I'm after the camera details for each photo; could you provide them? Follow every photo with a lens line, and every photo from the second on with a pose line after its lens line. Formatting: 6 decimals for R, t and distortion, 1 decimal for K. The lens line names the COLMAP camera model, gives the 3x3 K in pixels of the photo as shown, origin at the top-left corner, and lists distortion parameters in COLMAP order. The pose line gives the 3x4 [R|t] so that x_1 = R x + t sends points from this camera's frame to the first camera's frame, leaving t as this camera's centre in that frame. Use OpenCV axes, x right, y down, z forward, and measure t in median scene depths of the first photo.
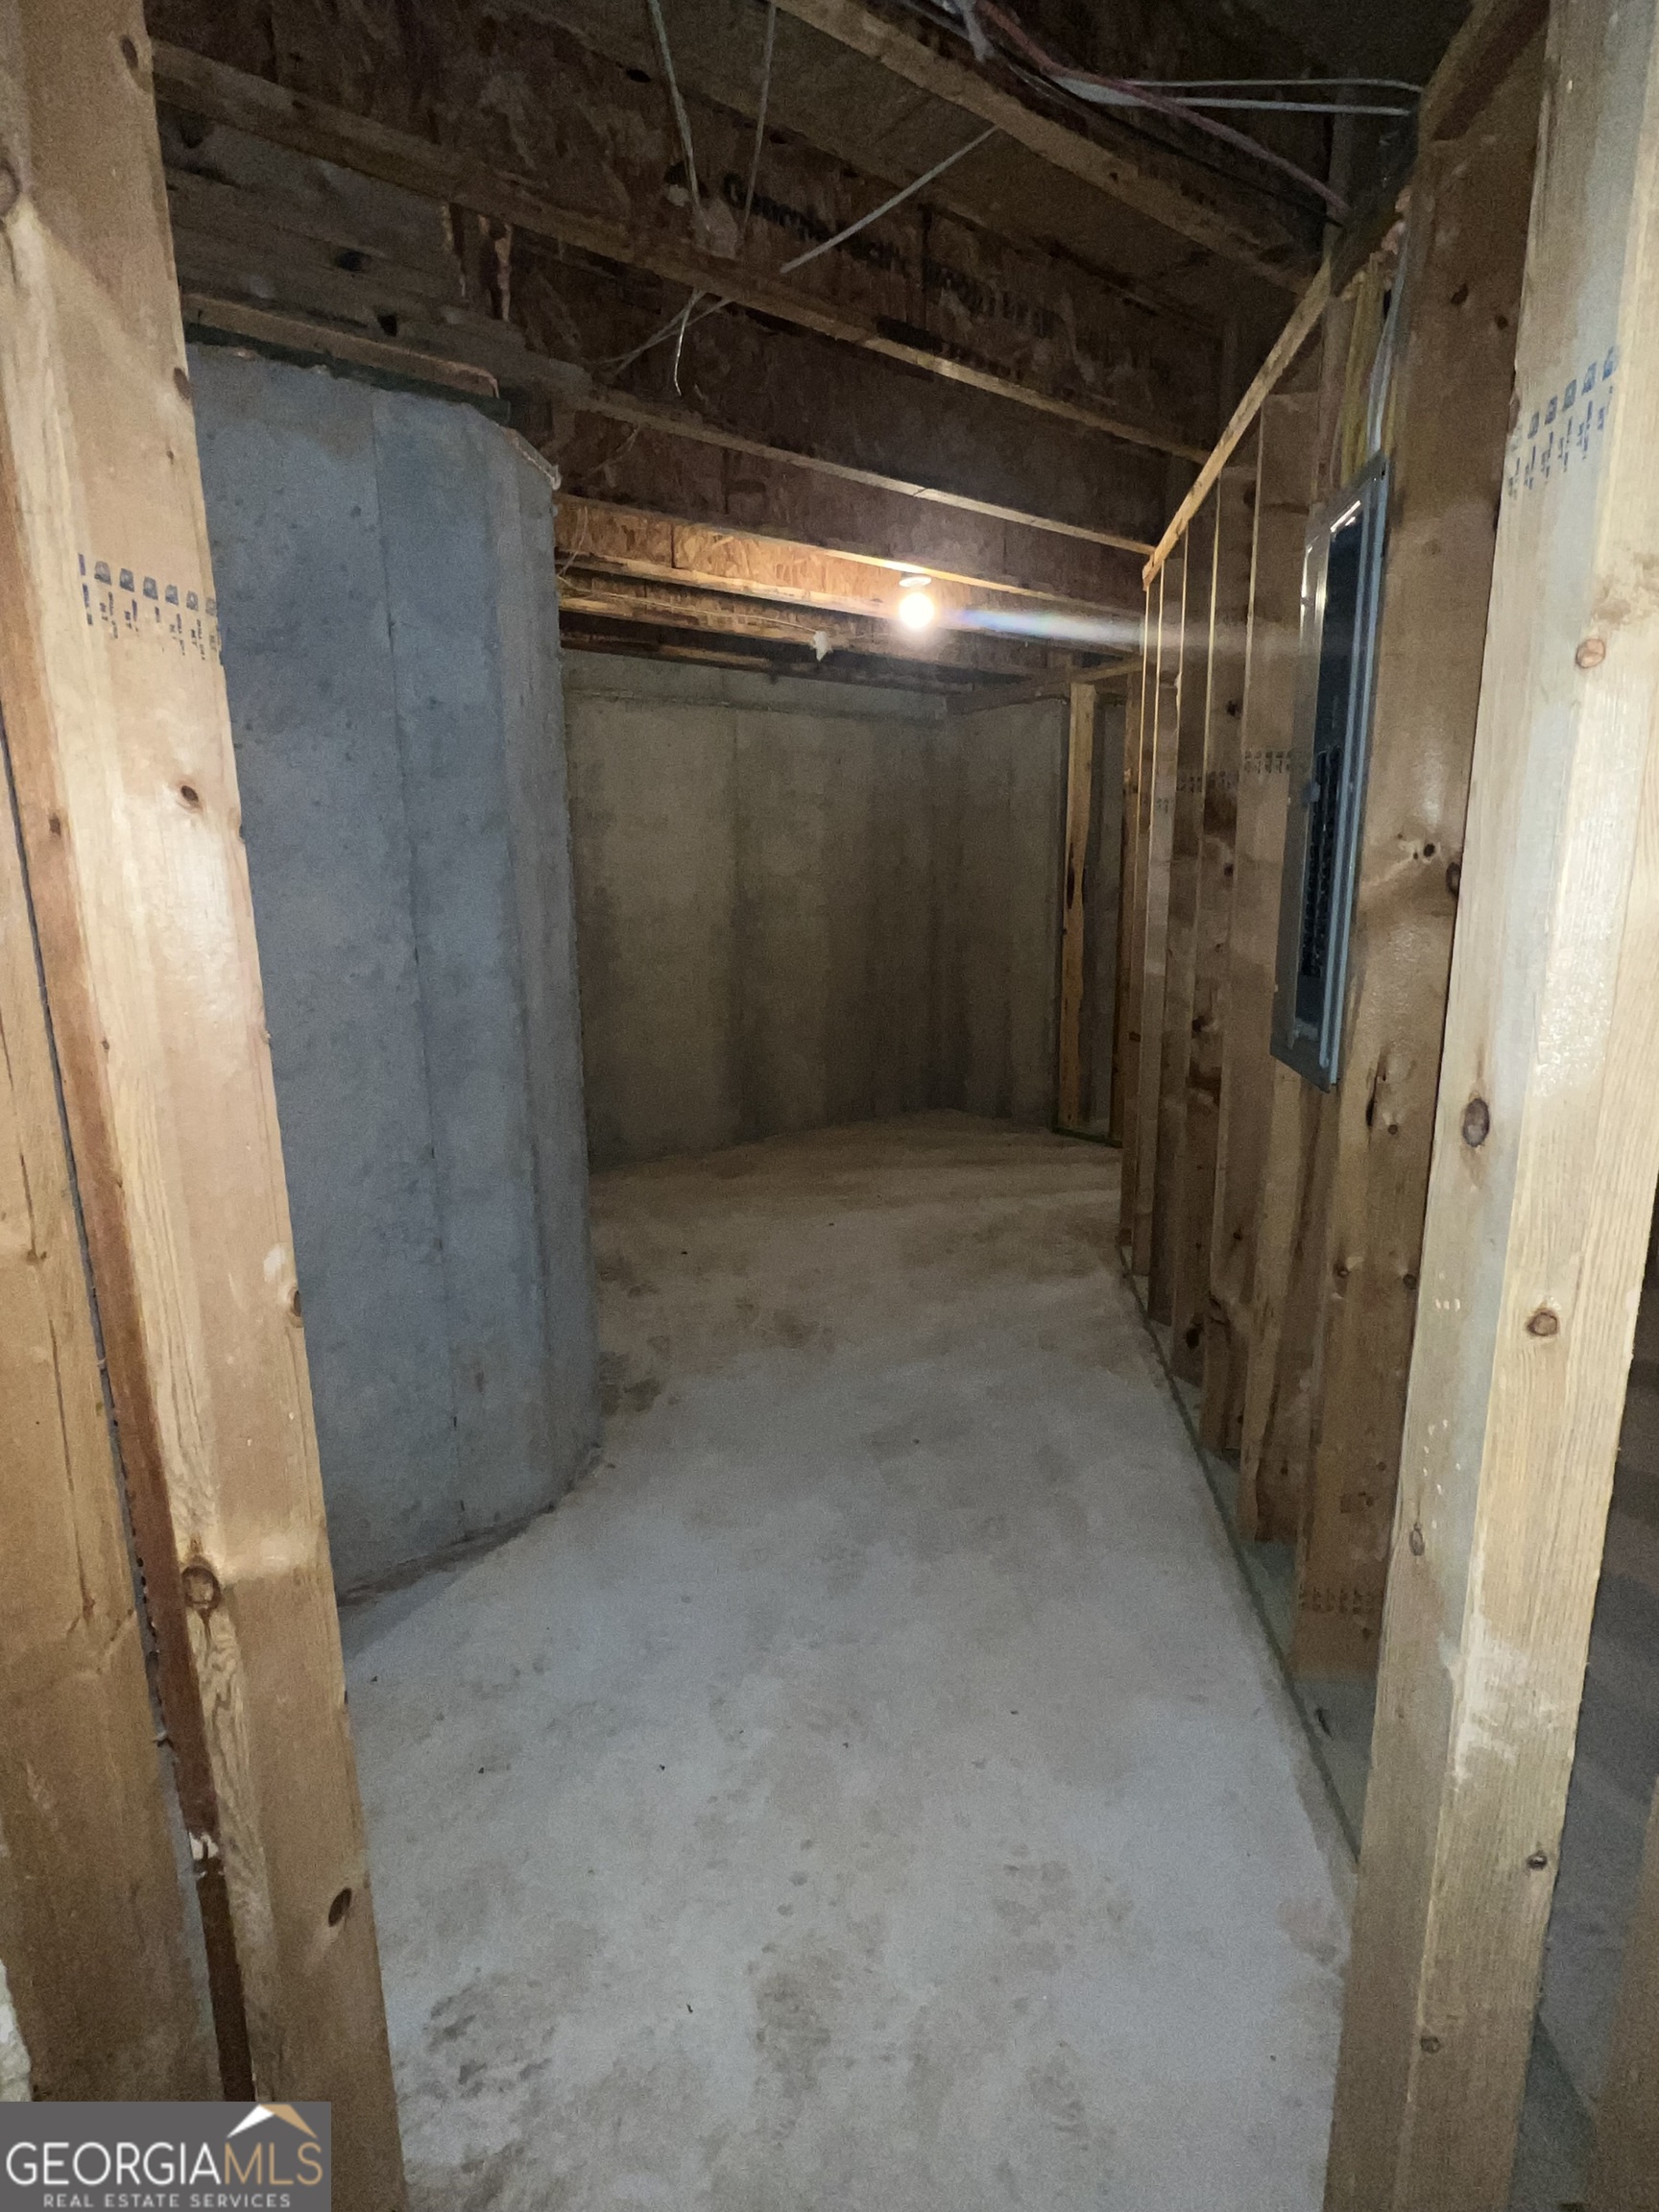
lens RADIAL K [[1108.8, 0, 829.5], [0, 1108.8, 1106.0], [0, 0, 1]] dist [-0.002961, -0.000397]
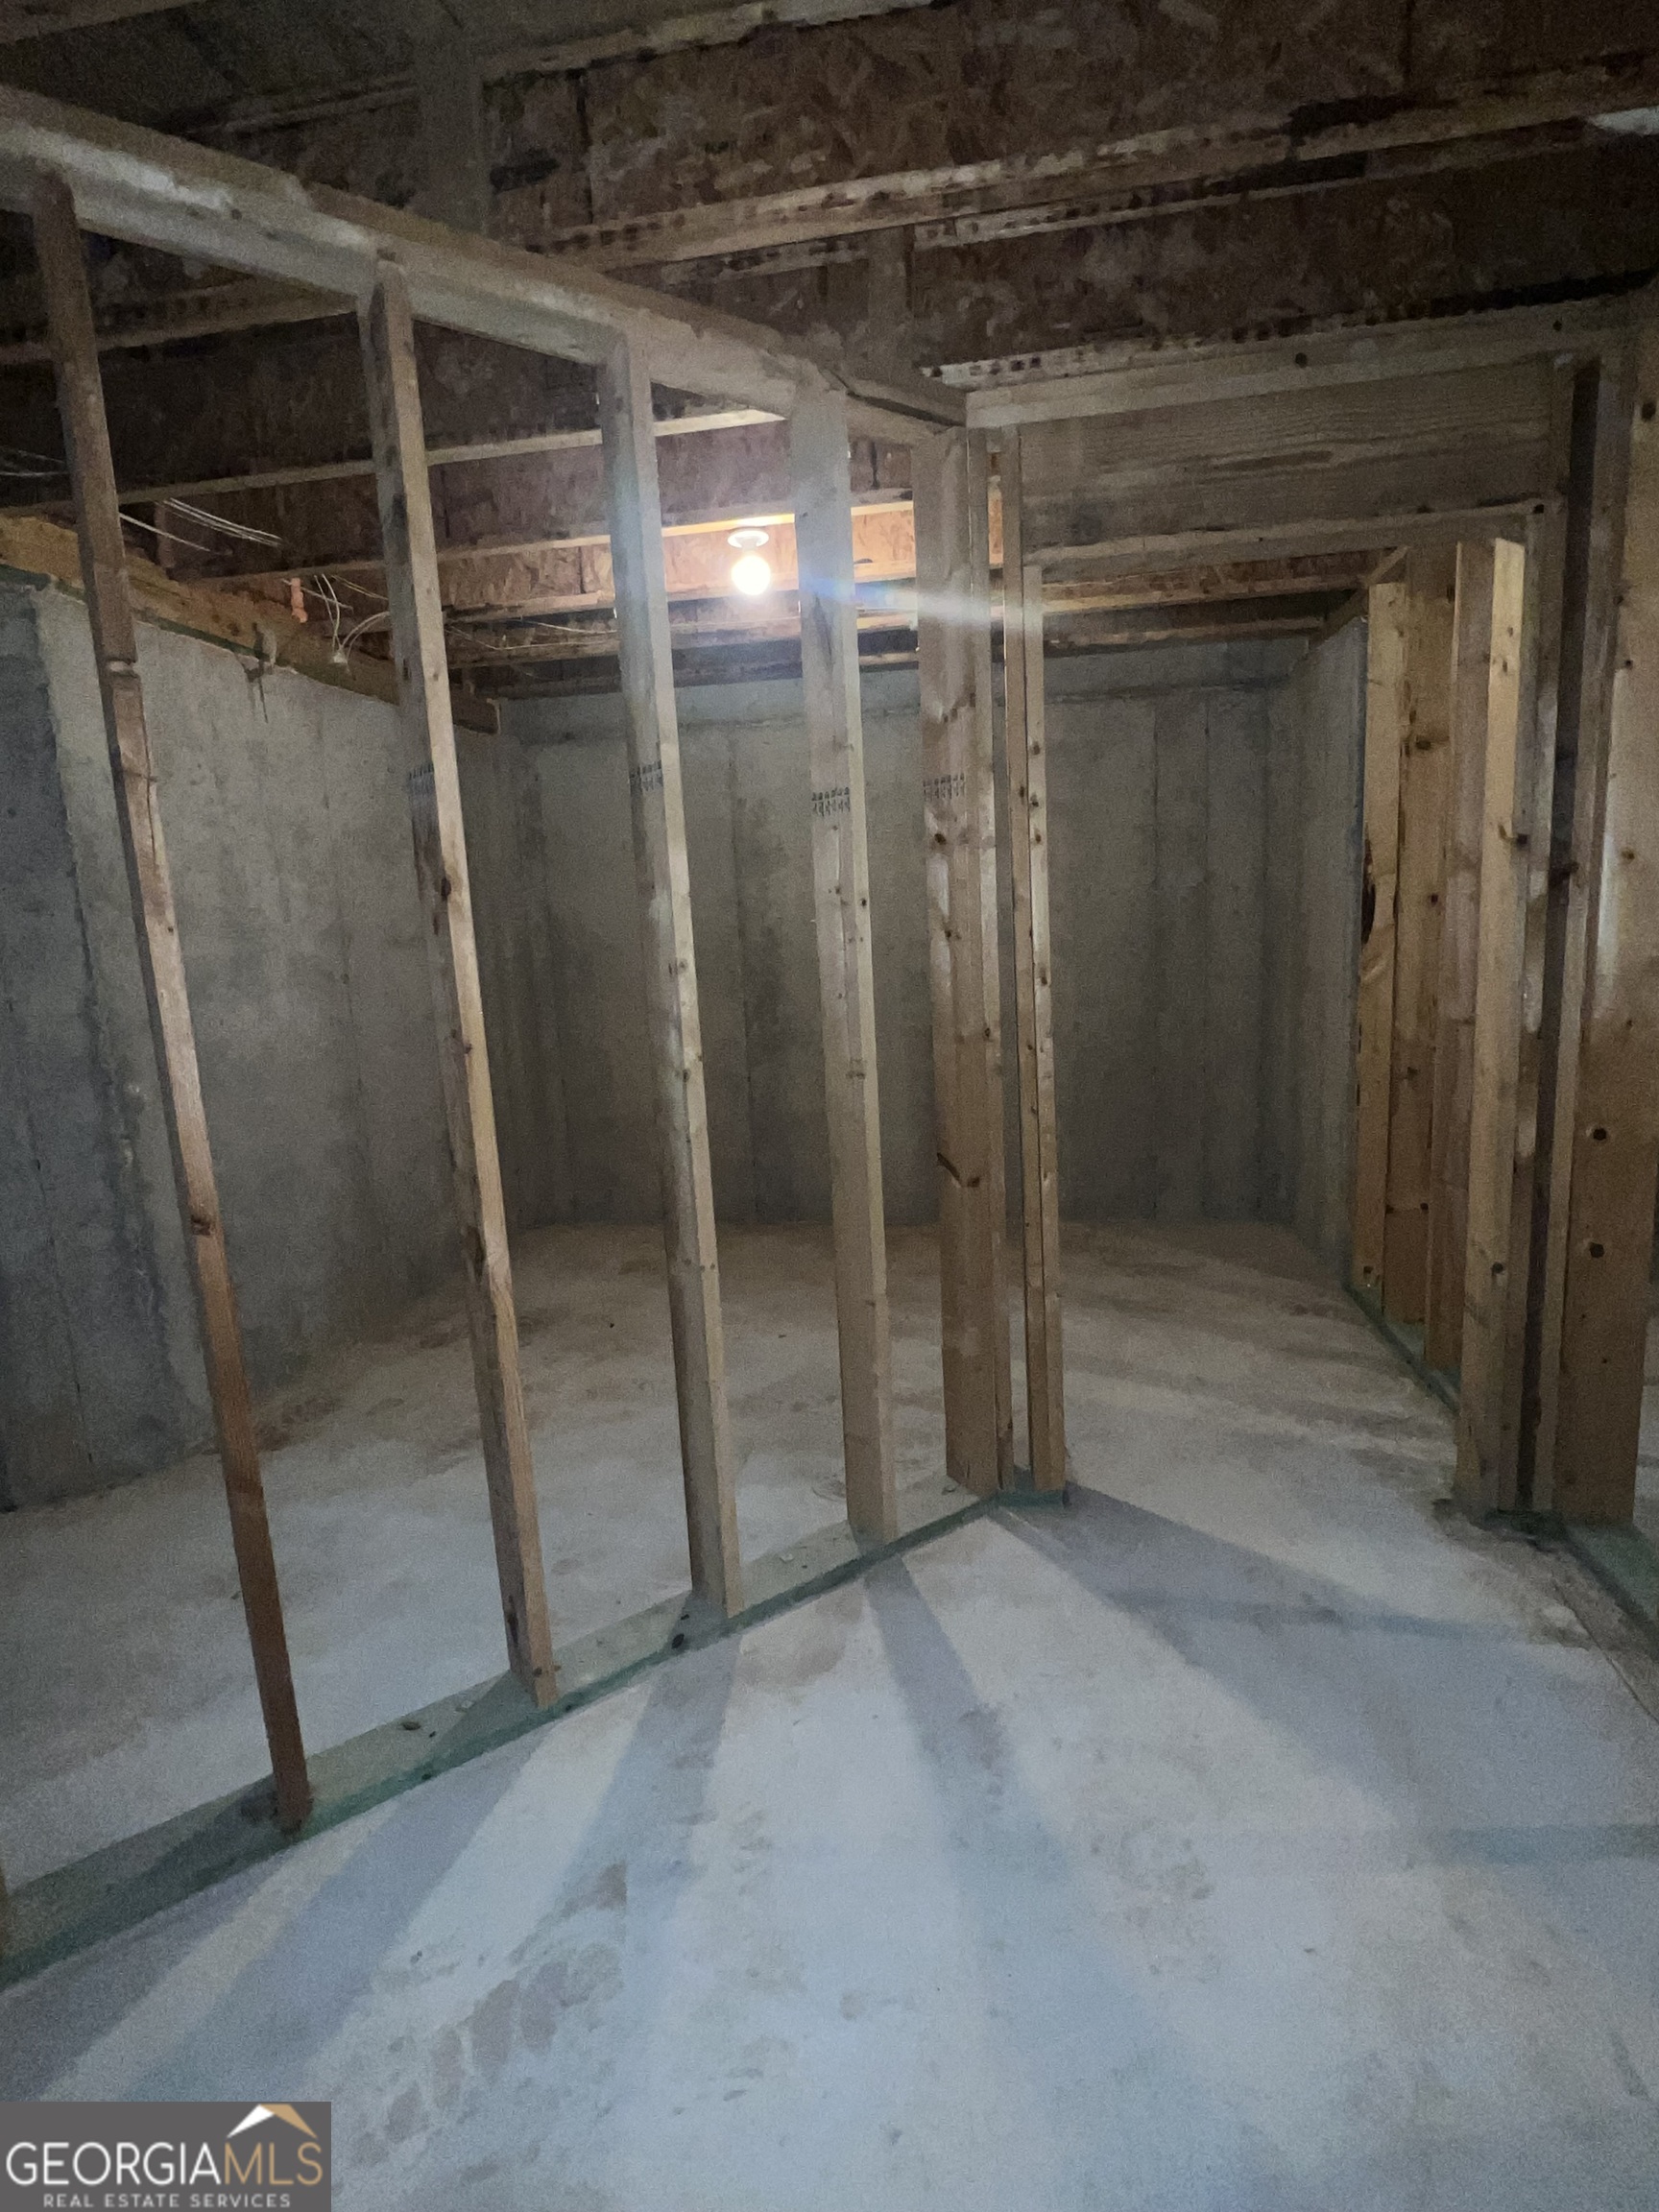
lens RADIAL K [[1108.8, 0, 829.5], [0, 1108.8, 1106.0], [0, 0, 1]] dist [-0.002961, -0.000397]
pose [[0.680303, 0.105596, -0.725285, 0.723984], [-0.109106, 0.993132, 0.042253, -0.122148], [0.724765, 0.050388, 0.687151, 0.538464]]
